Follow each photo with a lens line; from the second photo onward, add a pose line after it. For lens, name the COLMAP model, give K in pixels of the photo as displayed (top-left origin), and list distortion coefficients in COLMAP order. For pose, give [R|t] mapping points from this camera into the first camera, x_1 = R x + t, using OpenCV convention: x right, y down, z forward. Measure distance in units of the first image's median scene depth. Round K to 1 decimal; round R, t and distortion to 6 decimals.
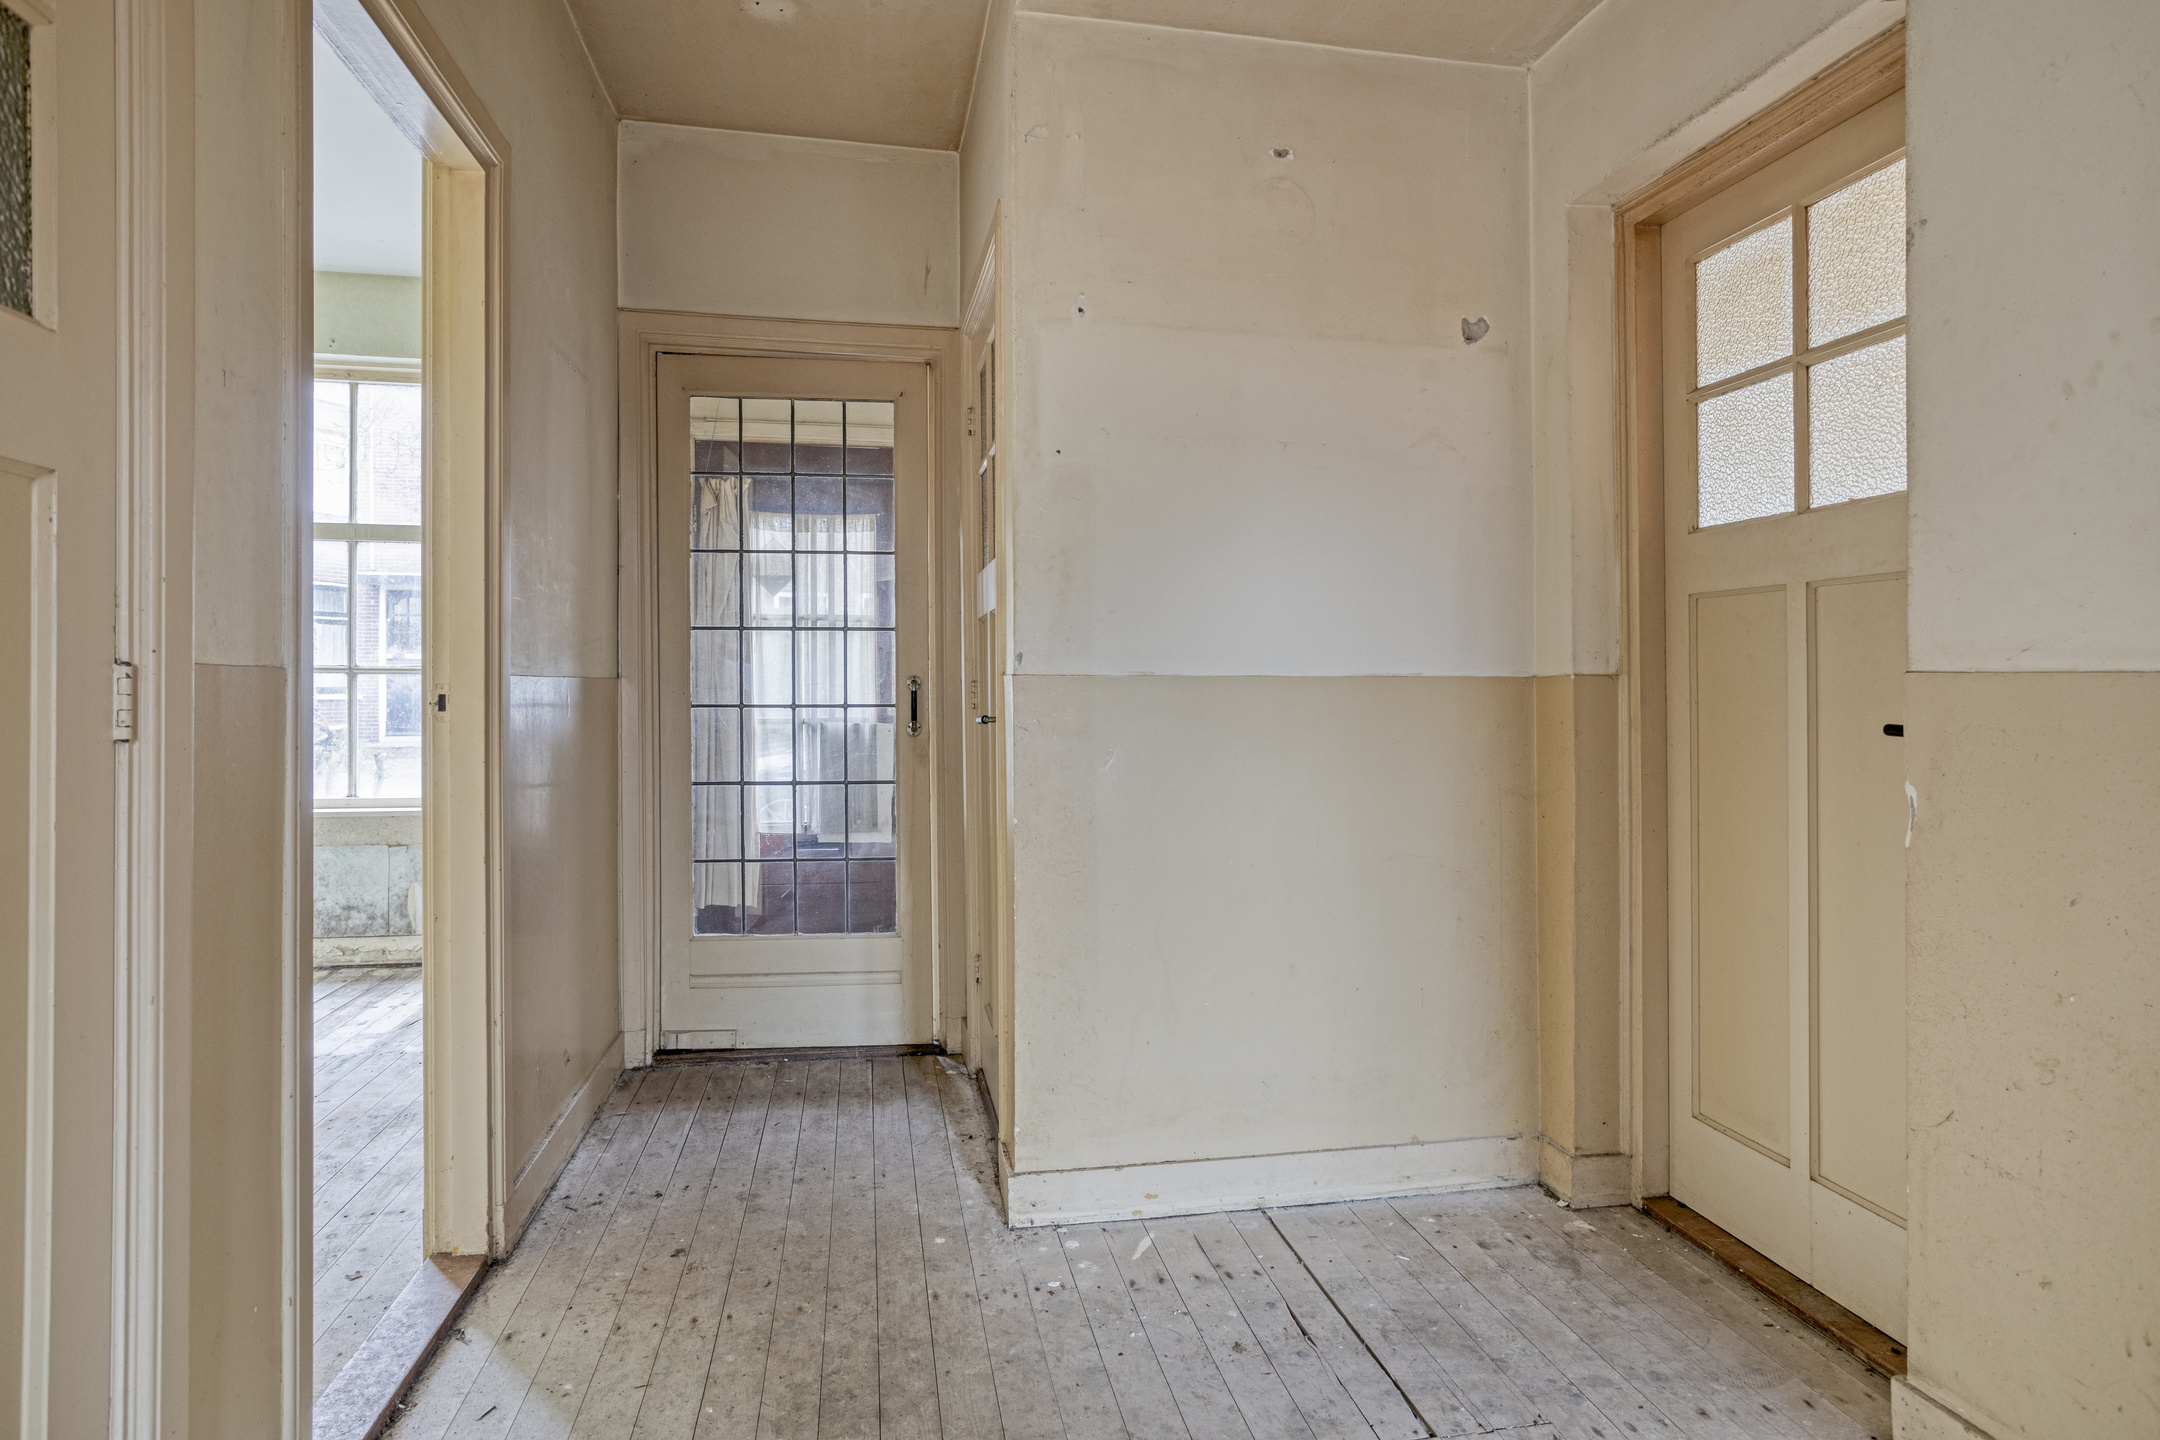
lens RADIAL K [[1273.3, 0, 1080.0], [0, 1273.3, 720.0], [0, 0, 1]] dist [0.001357, 0.000198]
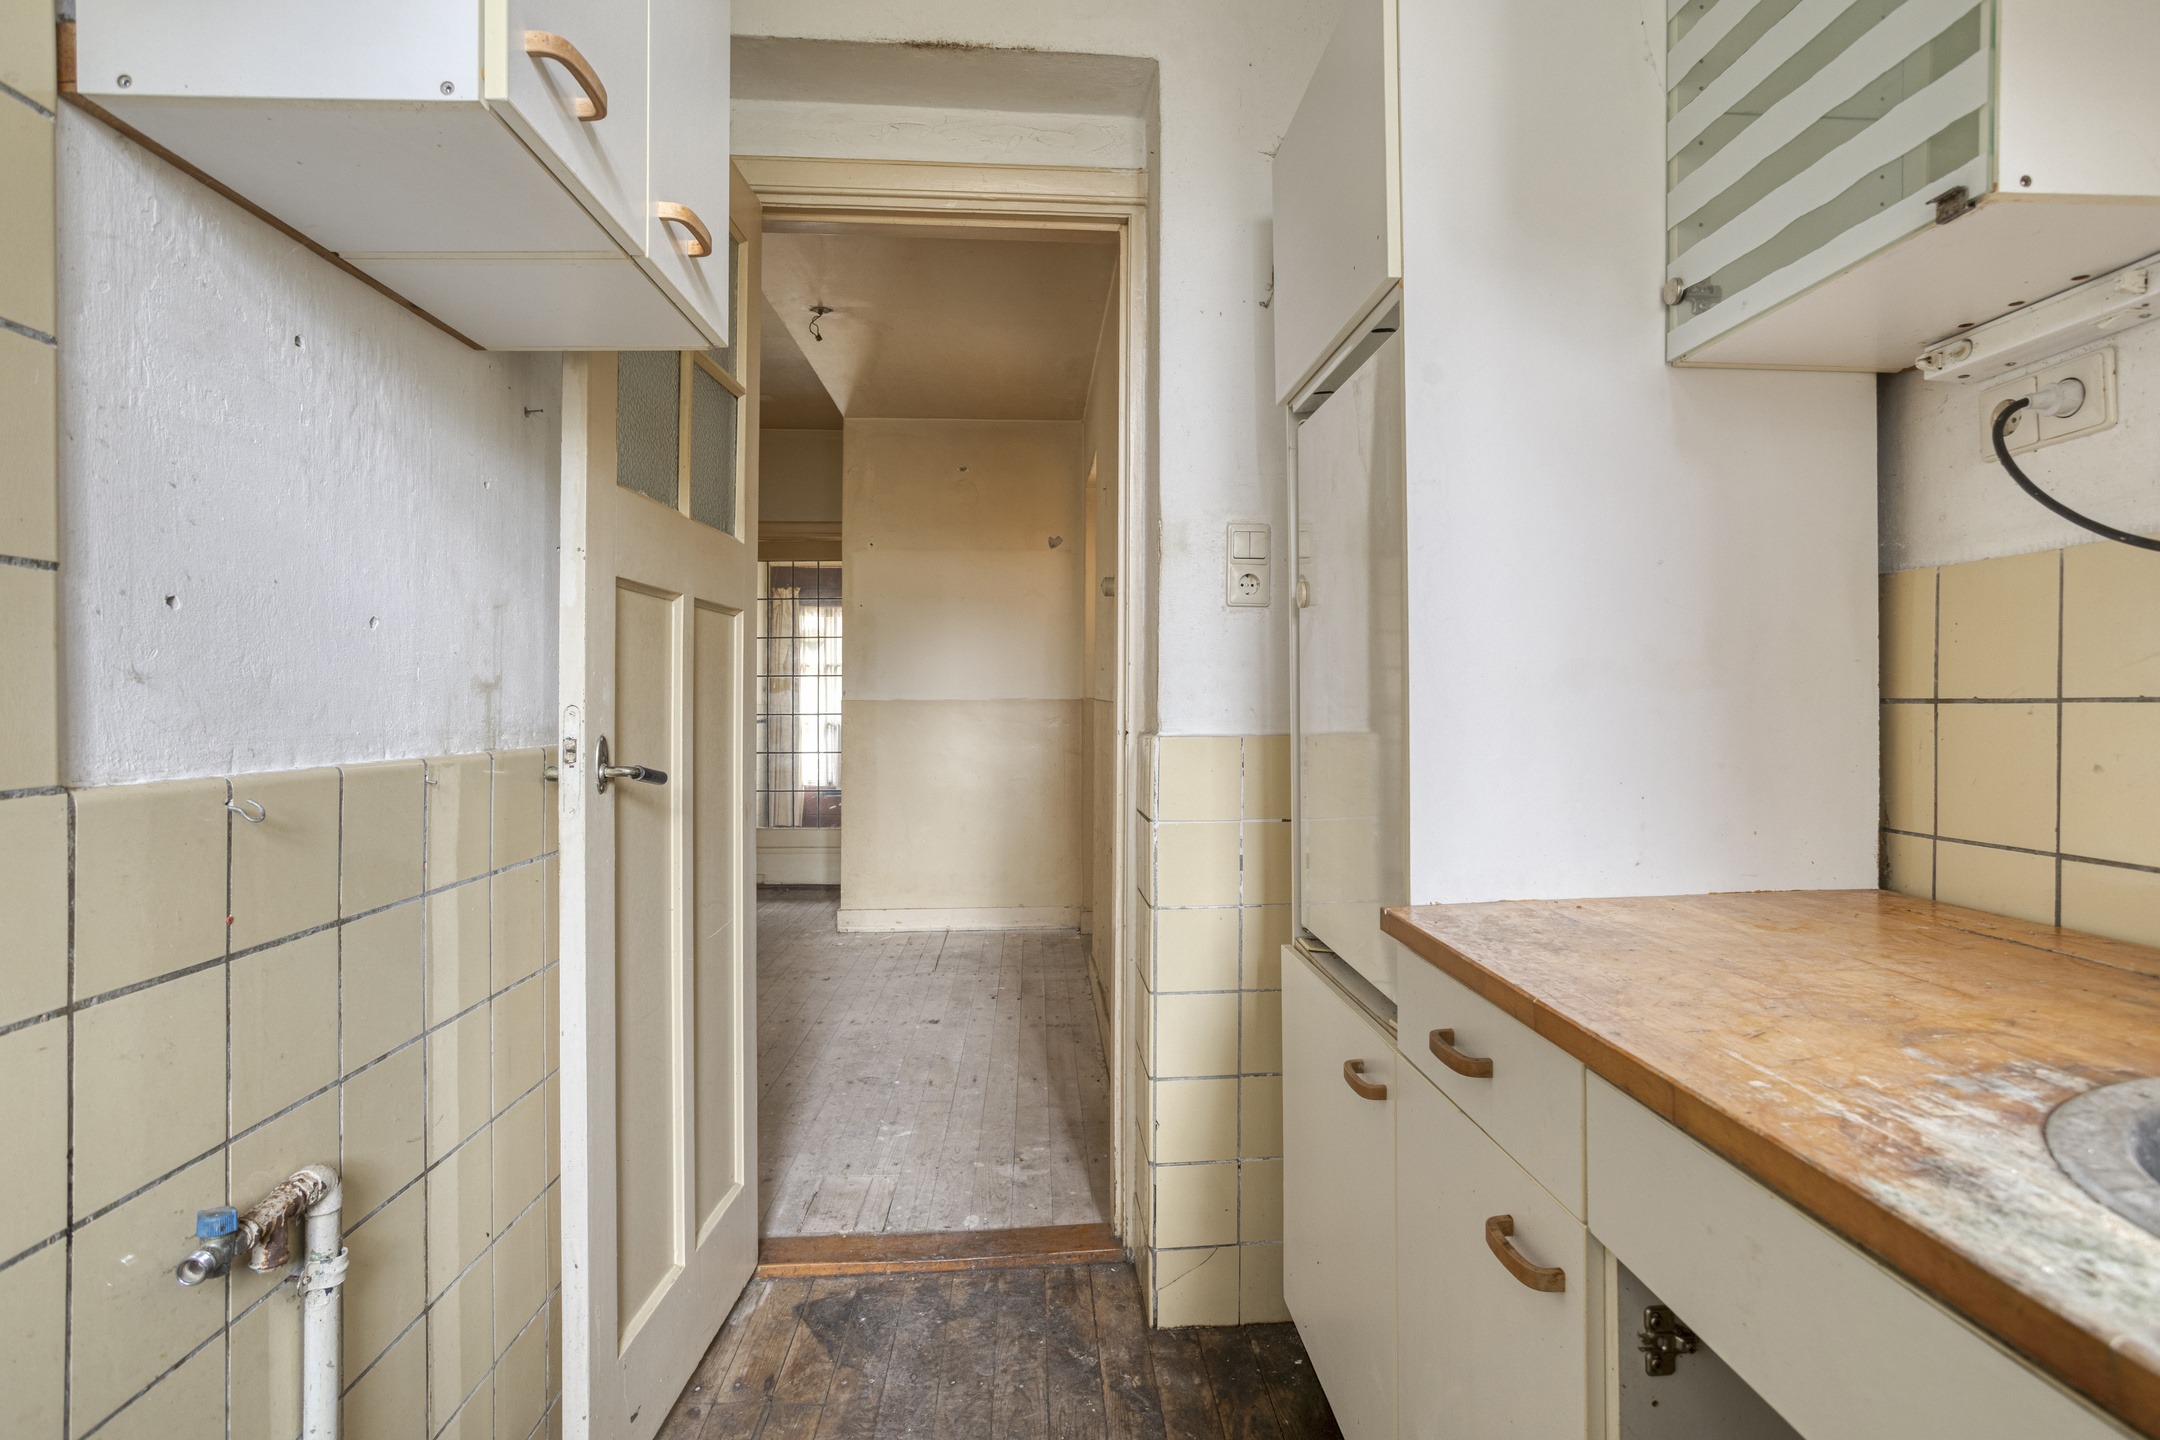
lens RADIAL K [[1164.9, 0, 1080.0], [0, 1164.9, 720.0], [0, 0, 1]] dist [-0.068079, 0.046865]
pose [[0.987593, 0.005324, -0.156943, 0.413031], [-0.005542, 0.999984, -0.000947, 0.001992], [0.156935, 0.001805, 0.987607, -0.603508]]
